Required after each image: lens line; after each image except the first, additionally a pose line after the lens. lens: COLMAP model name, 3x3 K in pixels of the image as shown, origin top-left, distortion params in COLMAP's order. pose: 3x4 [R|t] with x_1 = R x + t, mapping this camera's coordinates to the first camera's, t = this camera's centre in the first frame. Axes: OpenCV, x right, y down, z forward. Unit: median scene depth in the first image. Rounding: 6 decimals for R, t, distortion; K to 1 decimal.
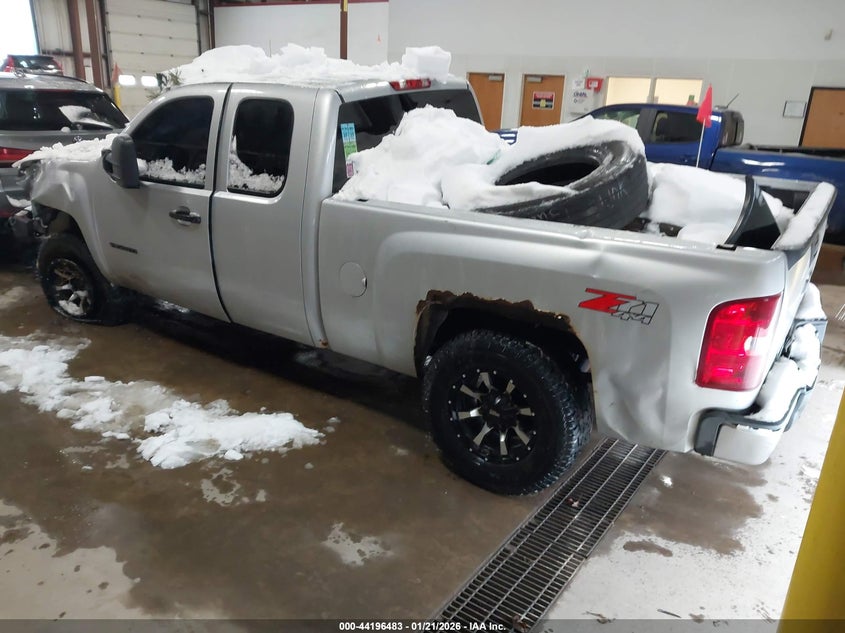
lens RADIAL K [[665.2, 0, 425.1], [0, 665.2, 309.7], [0, 0, 1]] dist [0.007407, -0.003611]
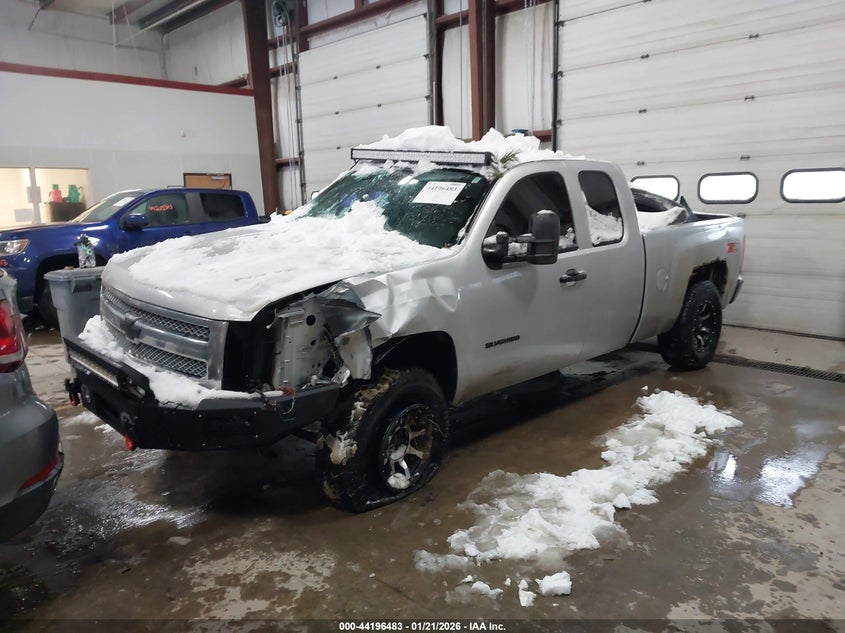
lens RADIAL K [[665.2, 0, 427.7], [0, 665.2, 322.8], [0, 0, 1]] dist [0.007407, -0.003611]
pose [[0.197668, -0.228334, 0.953305, -1.348227], [0.335289, 0.929587, 0.153131, -0.292557], [-0.921145, 0.289364, 0.260307, 0.882650]]
